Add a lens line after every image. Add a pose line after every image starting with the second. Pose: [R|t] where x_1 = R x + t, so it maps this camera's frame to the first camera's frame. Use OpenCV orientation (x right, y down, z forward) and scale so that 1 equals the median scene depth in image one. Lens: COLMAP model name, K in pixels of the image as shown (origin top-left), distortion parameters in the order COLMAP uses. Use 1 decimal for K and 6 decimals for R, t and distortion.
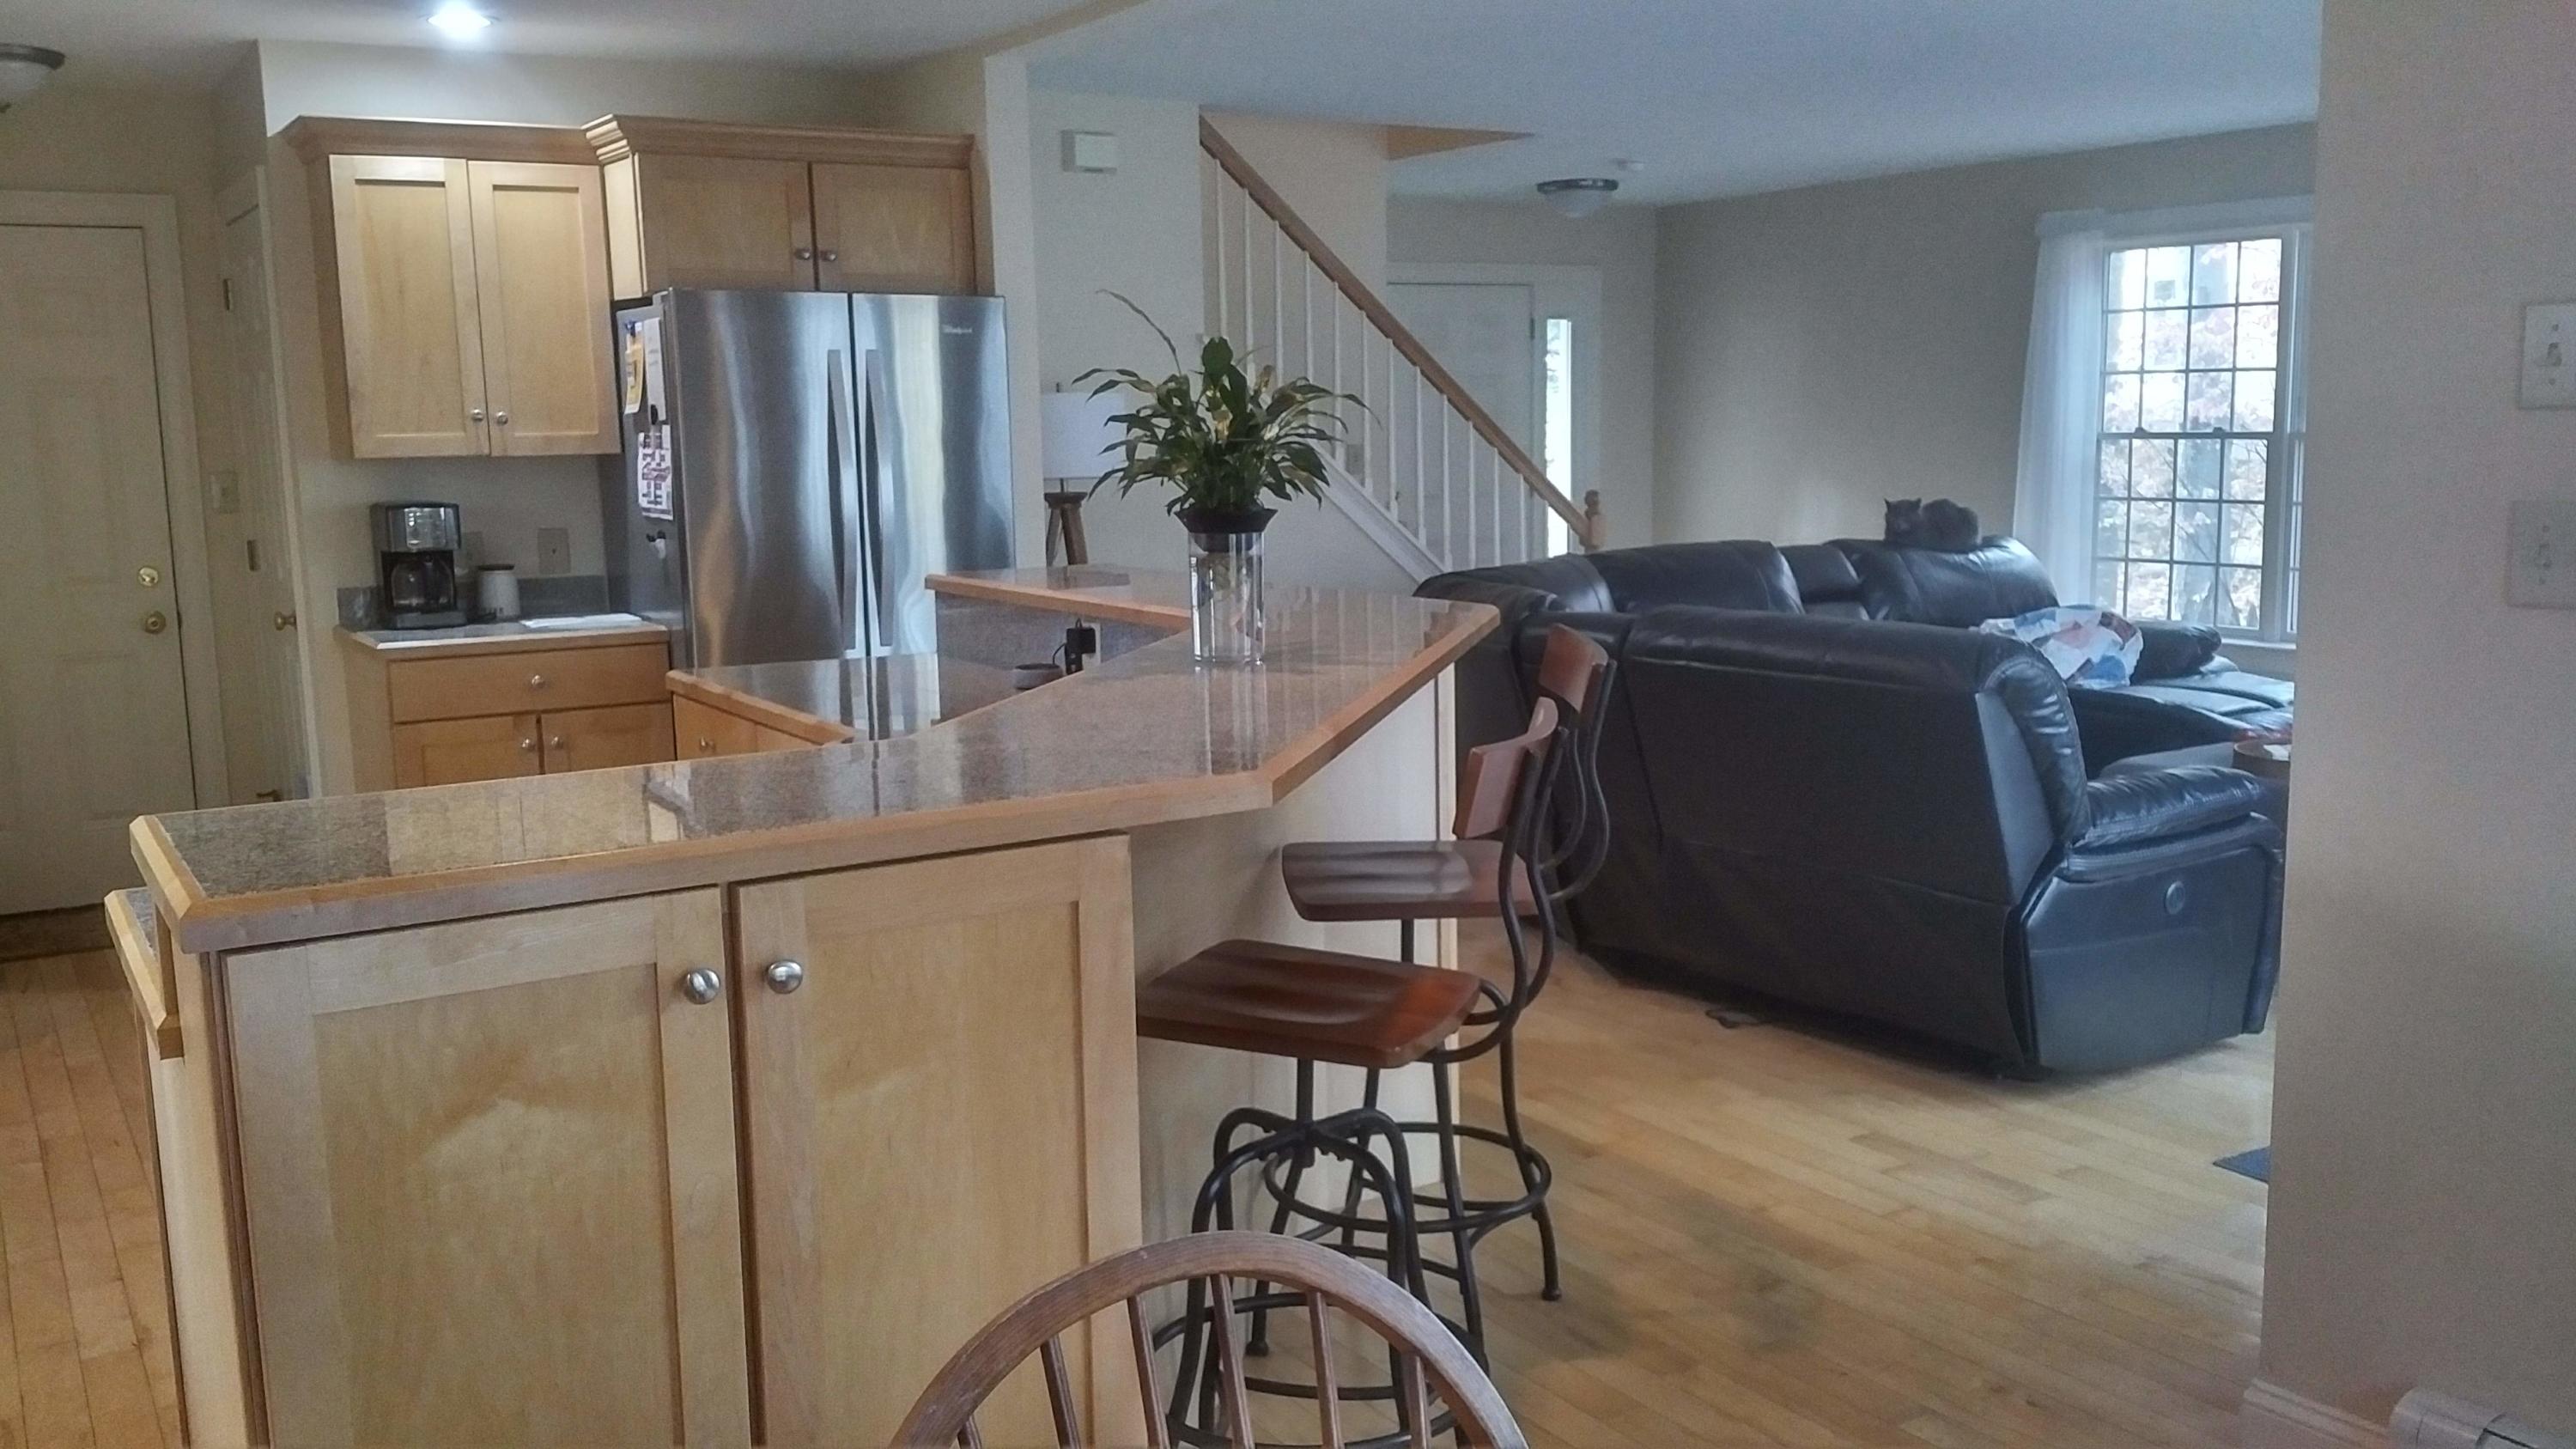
lens RADIAL K [[2176.9, 0, 1317.5], [0, 2176.9, 779.4], [0, 0, 1]] dist [0.059584, -0.103383]
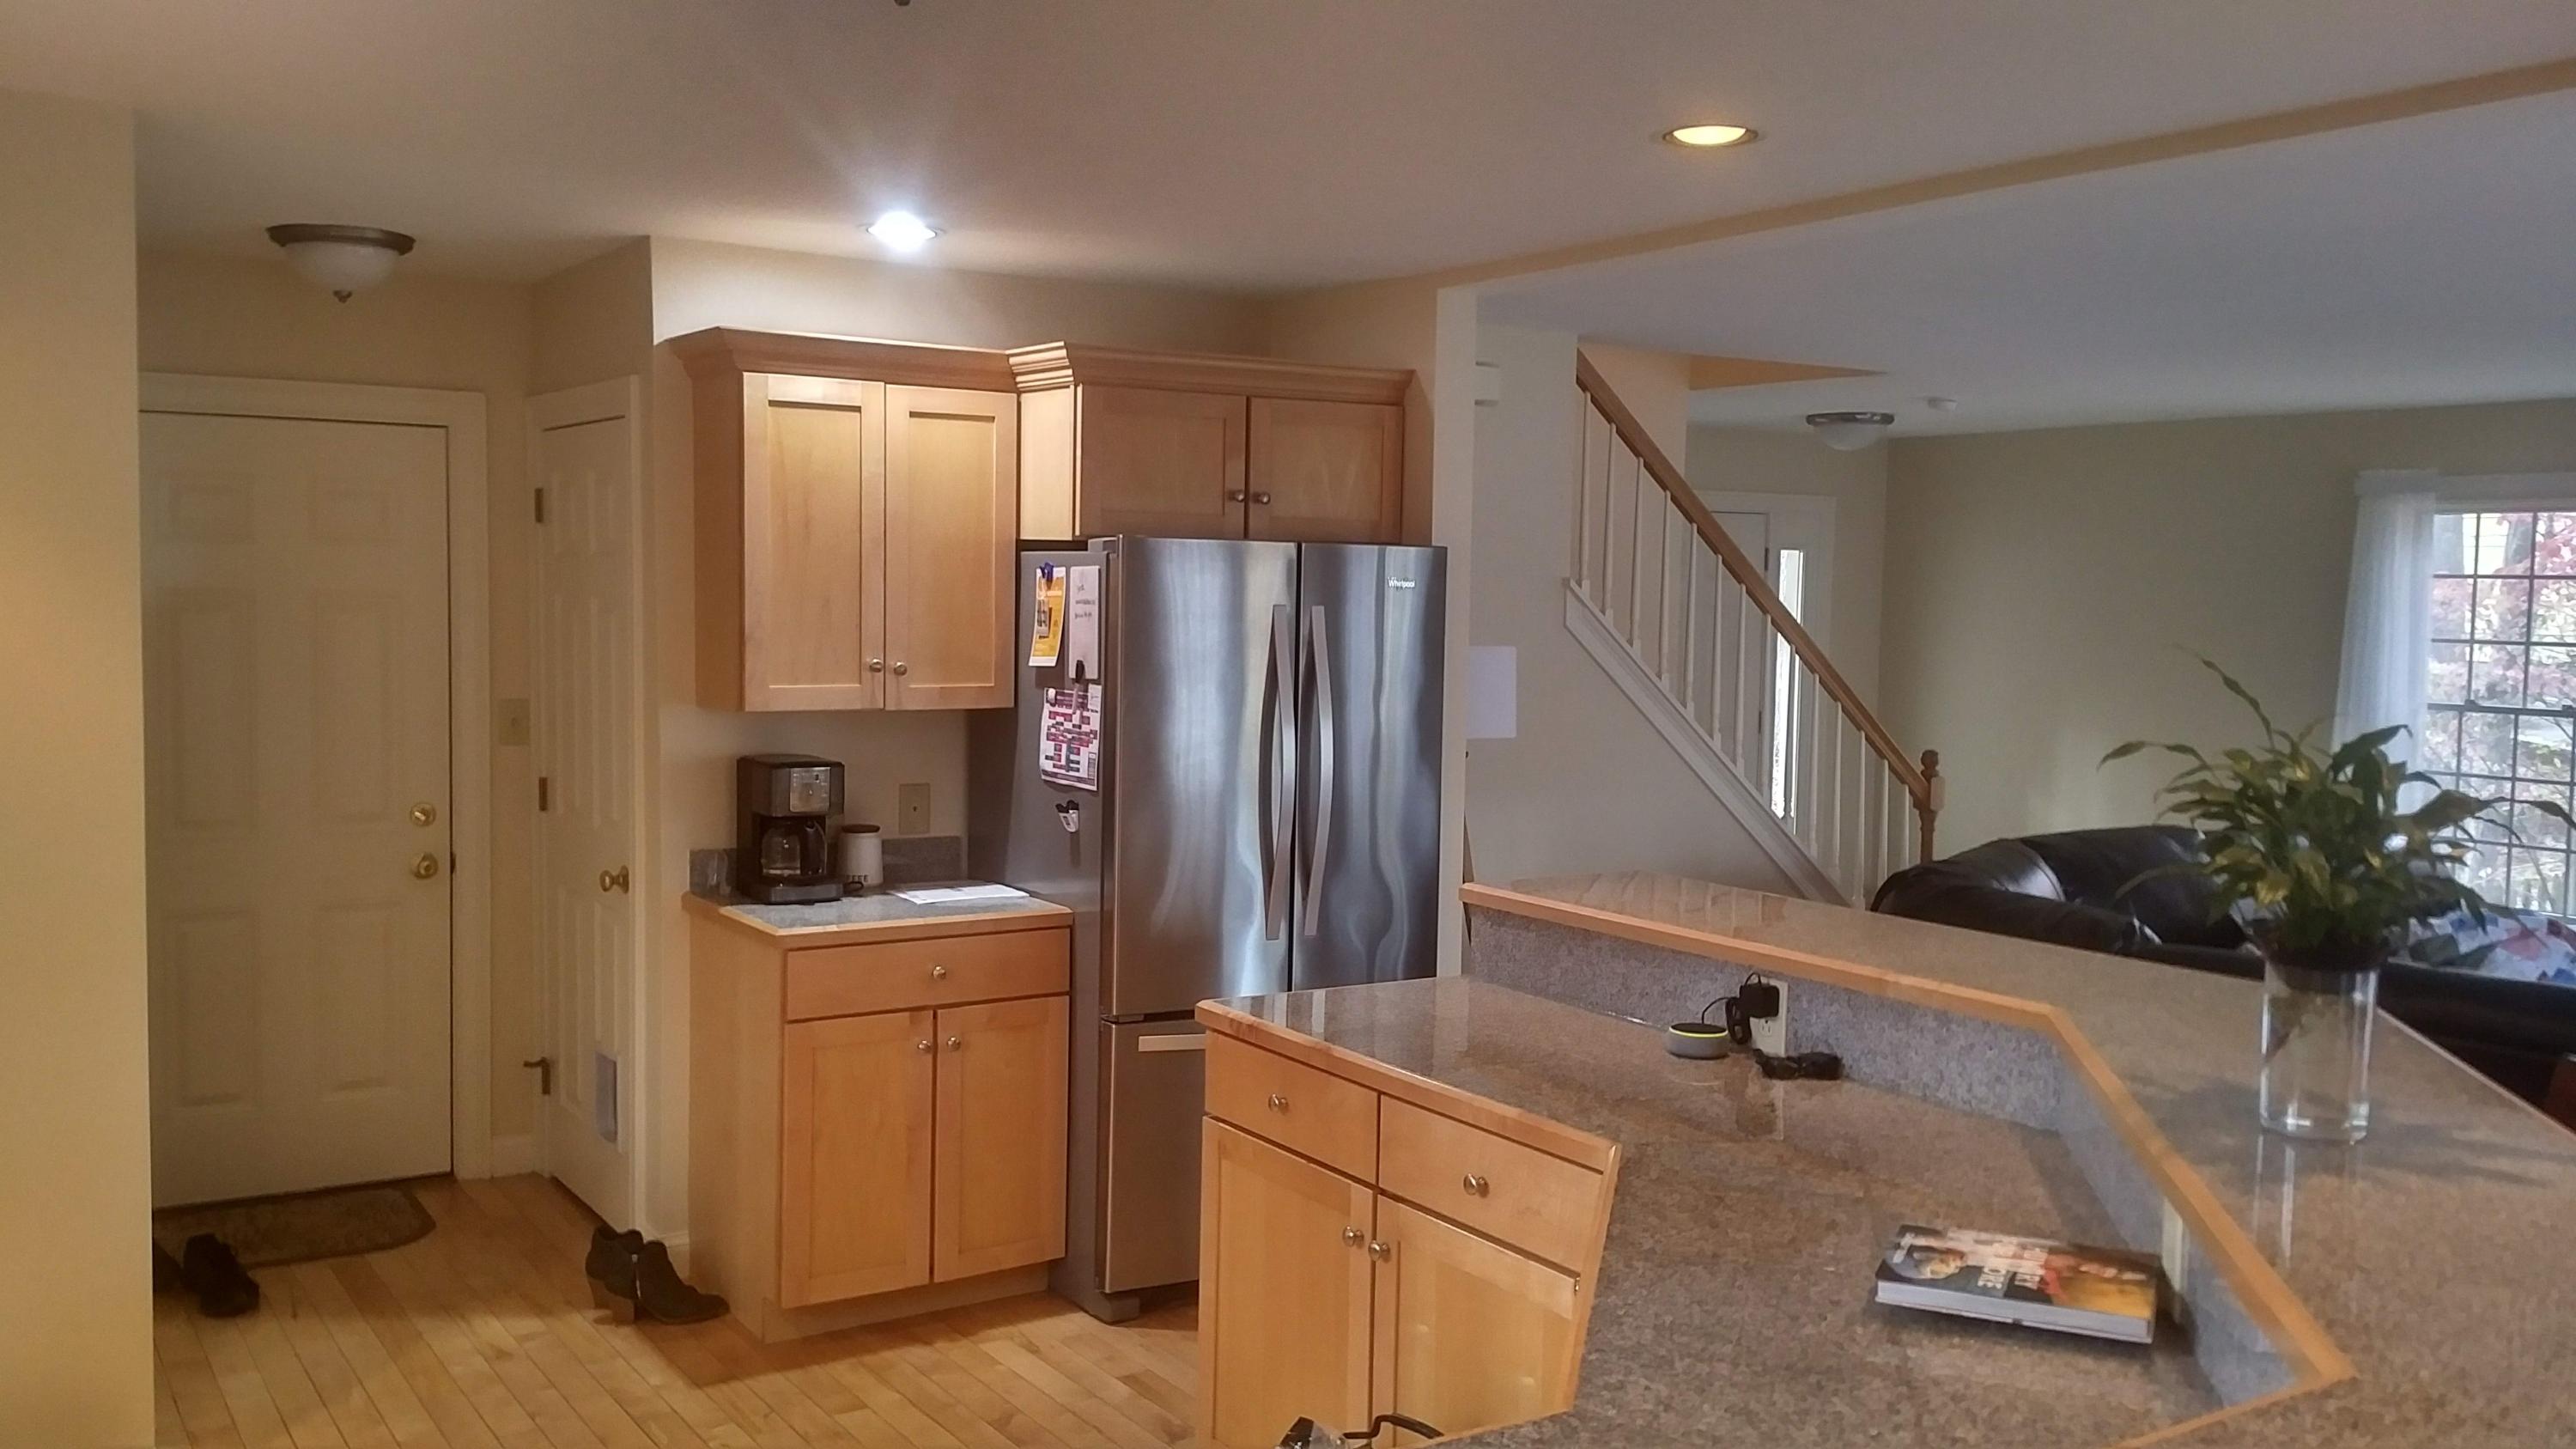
lens RADIAL K [[2176.9, 0, 1293.0], [0, 2176.9, 733.4], [0, 0, 1]] dist [0.059584, -0.103383]
pose [[0.998874, 0.036360, 0.030481, -0.236696], [-0.033358, 0.995031, -0.093810, -0.060444], [-0.033741, 0.092688, 0.995123, 0.119843]]
